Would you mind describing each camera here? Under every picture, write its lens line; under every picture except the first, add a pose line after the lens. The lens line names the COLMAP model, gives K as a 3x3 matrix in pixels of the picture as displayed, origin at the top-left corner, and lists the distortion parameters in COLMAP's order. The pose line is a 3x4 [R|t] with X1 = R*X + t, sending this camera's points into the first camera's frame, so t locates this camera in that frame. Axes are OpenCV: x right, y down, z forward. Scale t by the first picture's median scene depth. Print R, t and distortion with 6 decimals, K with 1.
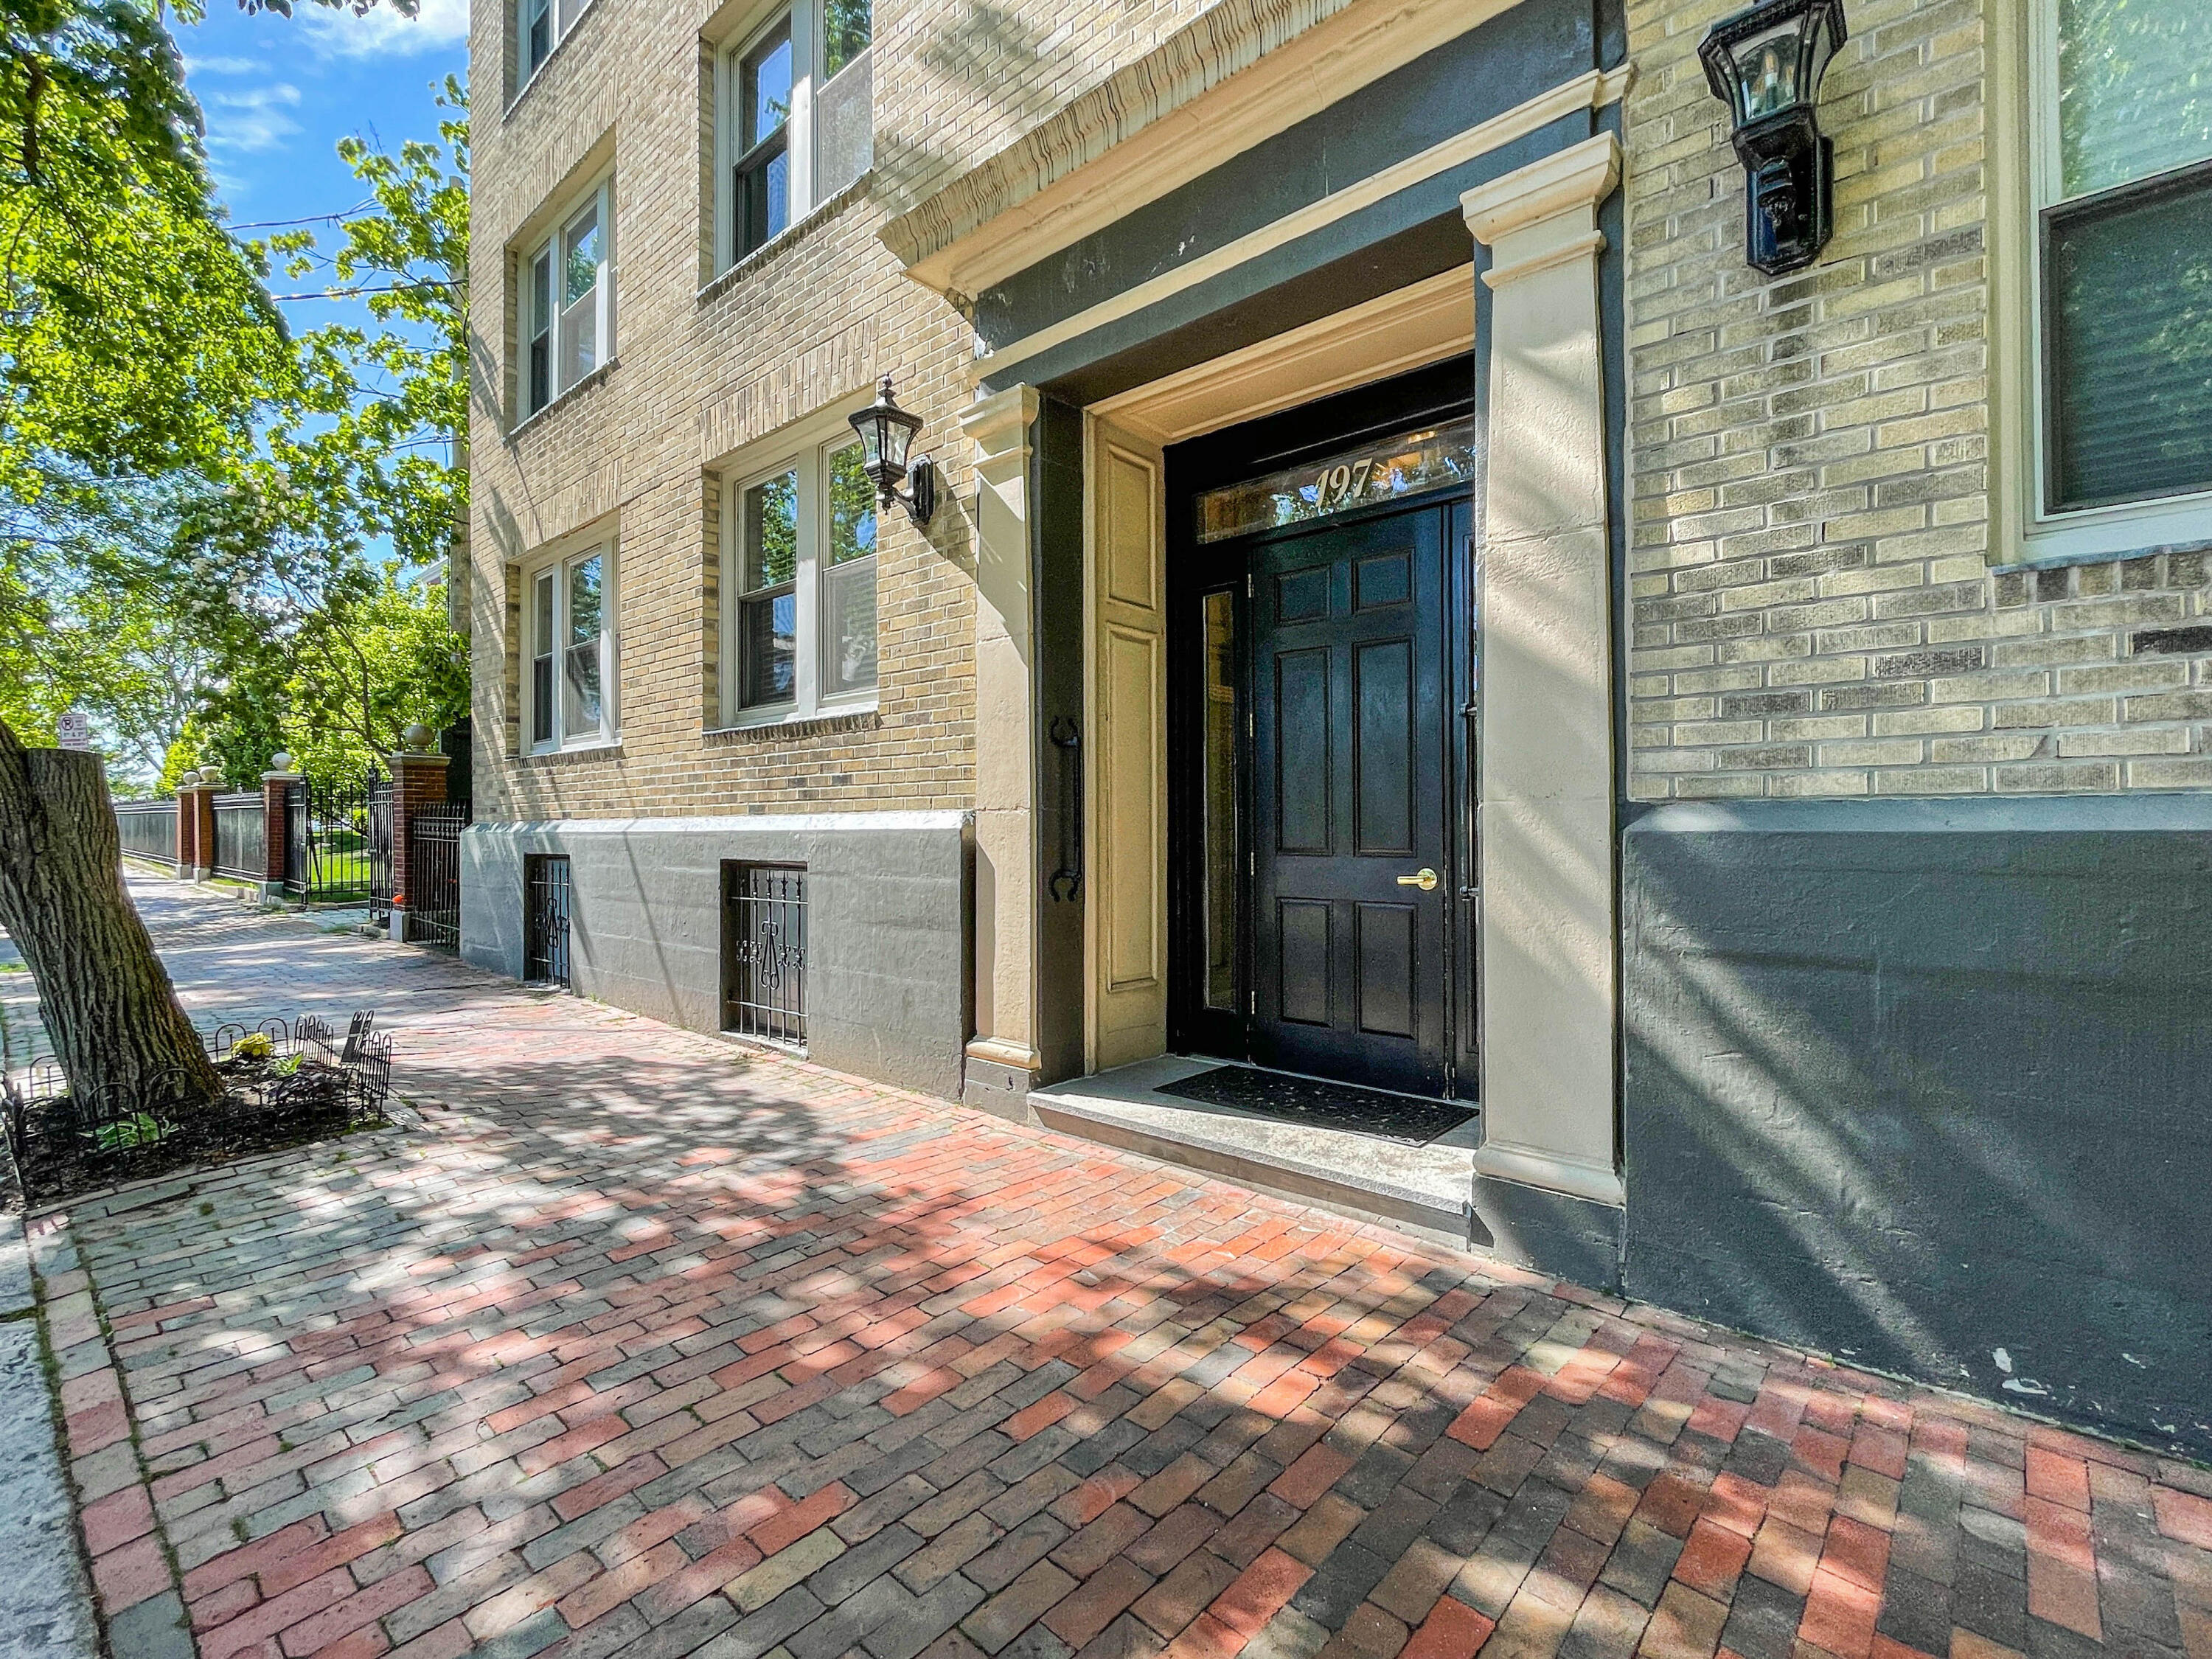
lens RADIAL K [[1009.3, 0, 1119.0], [0, 1009.3, 828.2], [0, 0, 1]] dist [-0.041852, -0.000808]
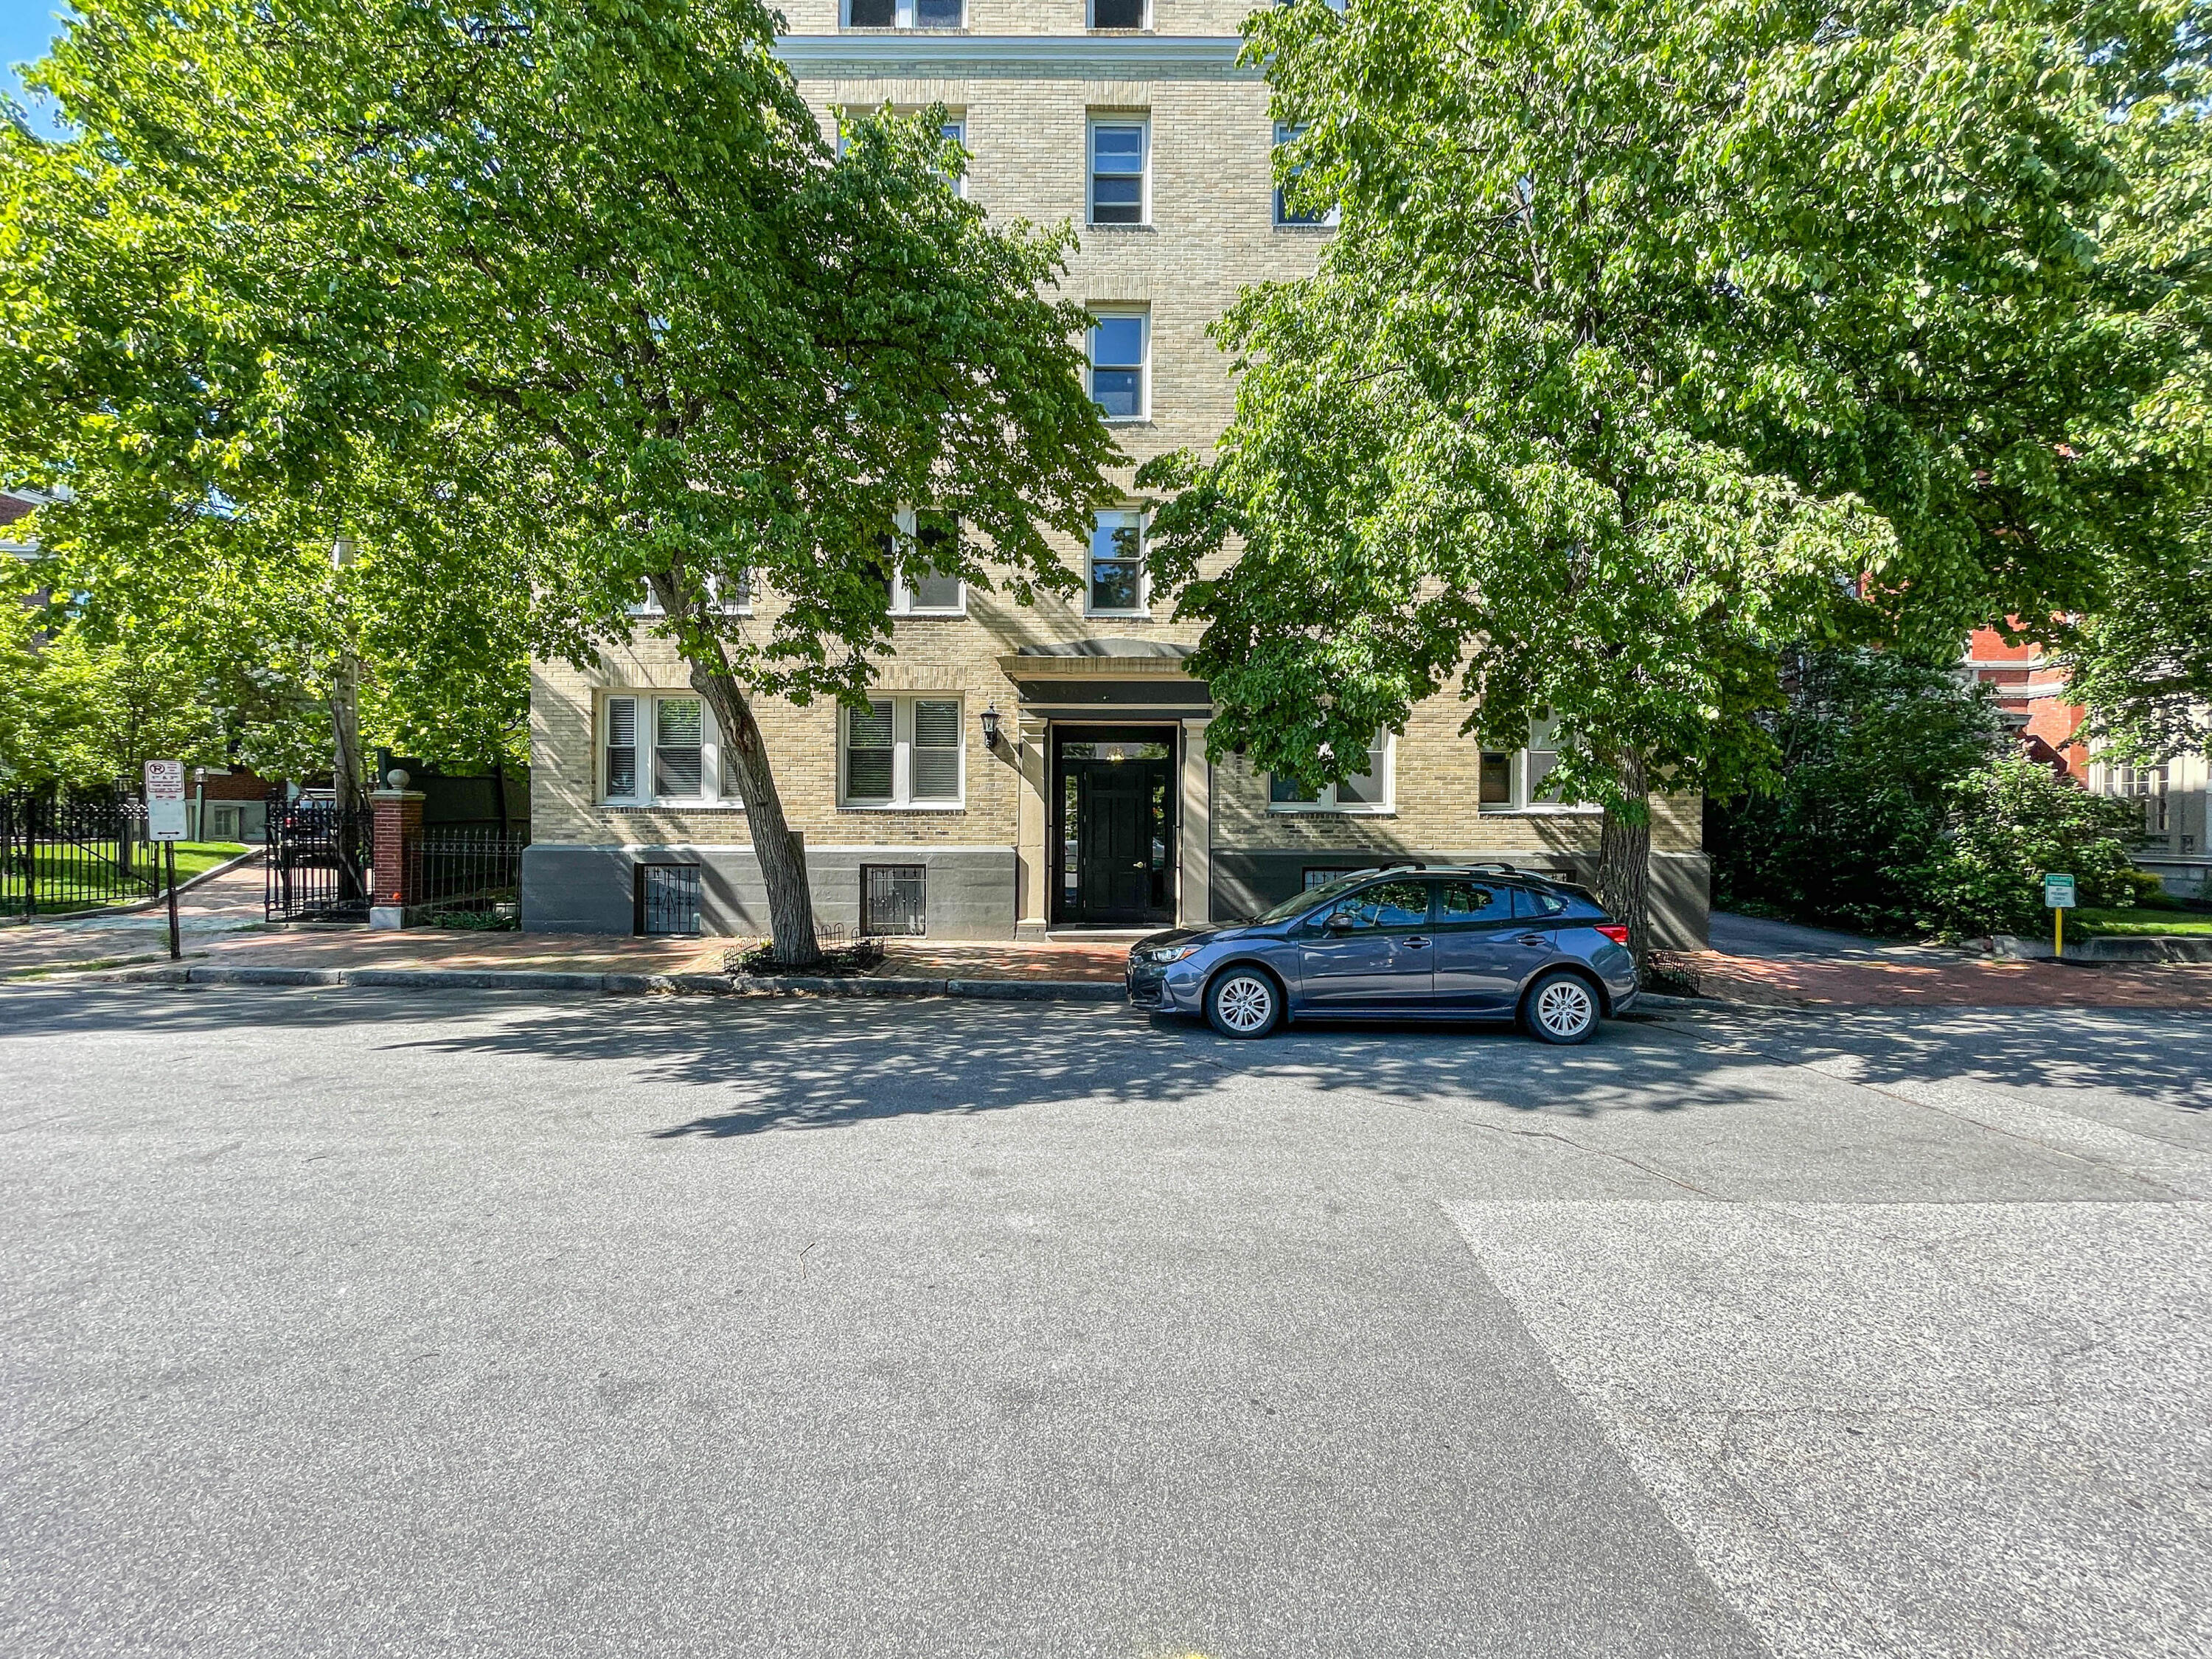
lens RADIAL K [[890.1, 0, 1115.1], [0, 890.1, 829.5], [0, 0, 1]] dist [0.000746, 0.000147]
pose [[0.763069, -0.007133, 0.646278, -1.645341], [-0.008101, 0.999755, 0.020599, -0.123793], [-0.646267, -0.020953, 0.762824, -1.260636]]
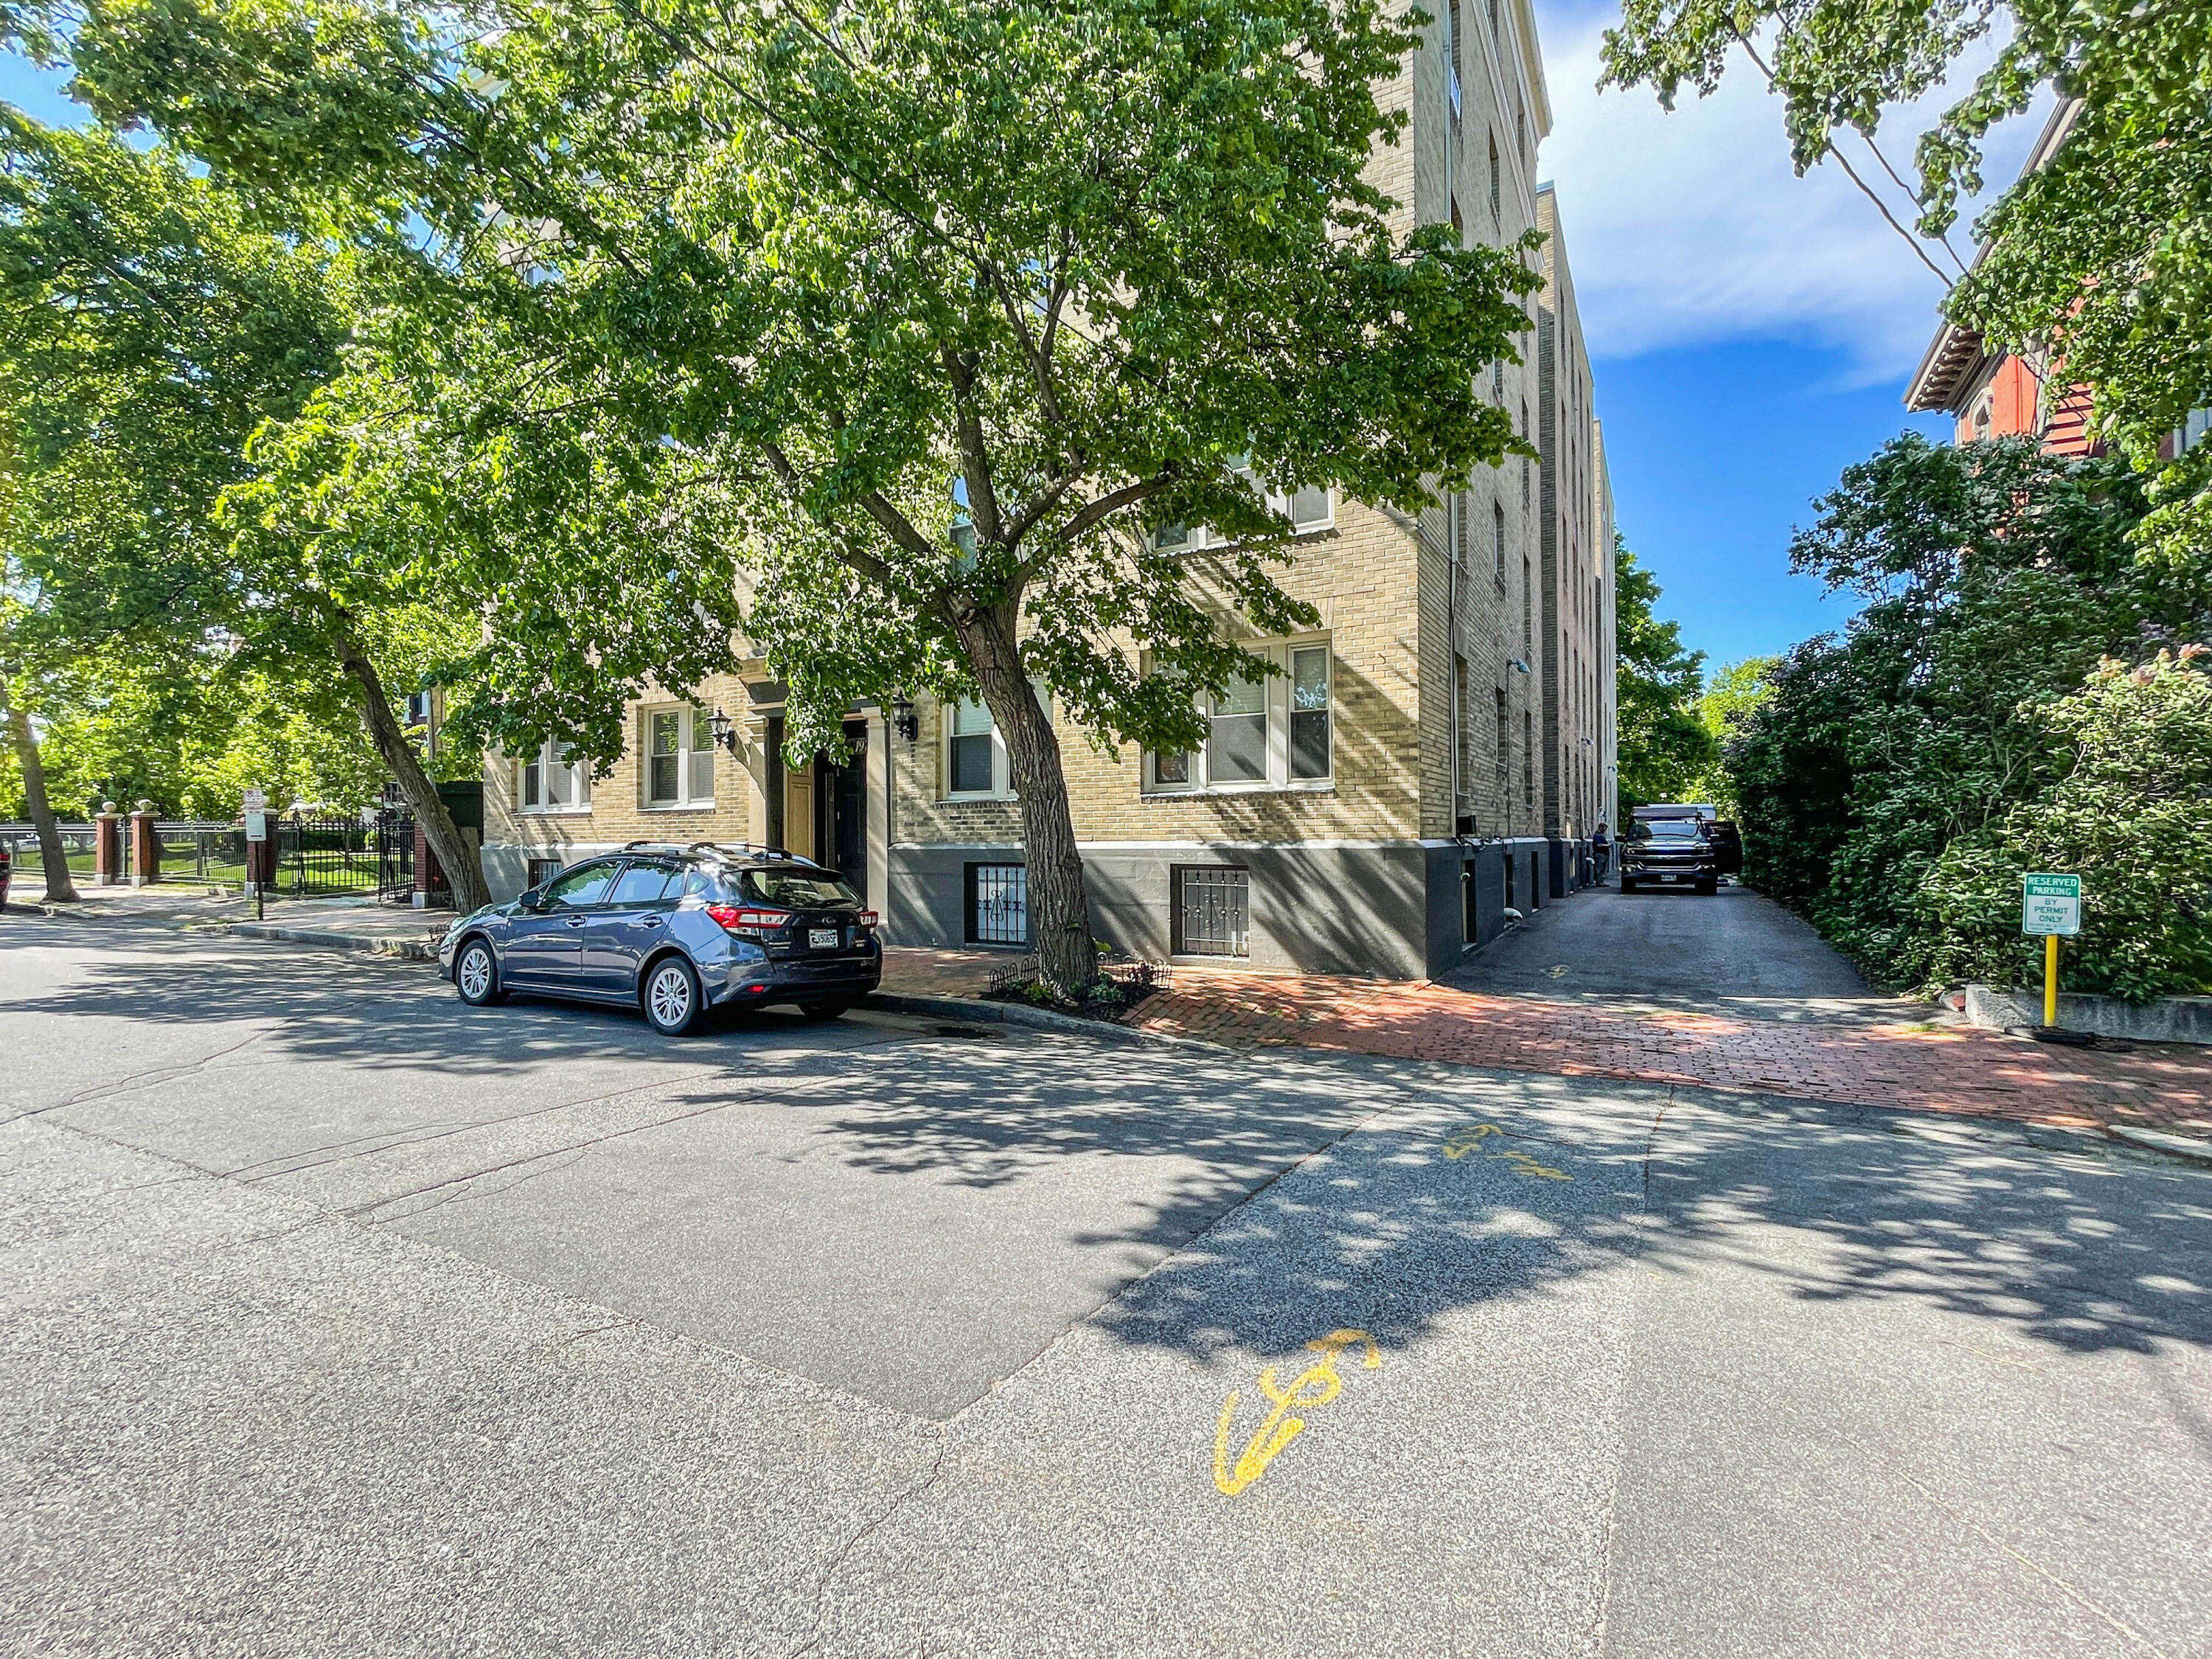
lens RADIAL K [[1009.3, 0, 1094.6], [0, 1009.3, 822.1], [0, 0, 1]] dist [-0.041852, -0.000808]
pose [[0.981184, -0.006155, 0.192977, 0.310853], [0.007995, 0.999930, -0.008758, -0.044855], [-0.192909, 0.010136, 0.981164, -2.282825]]
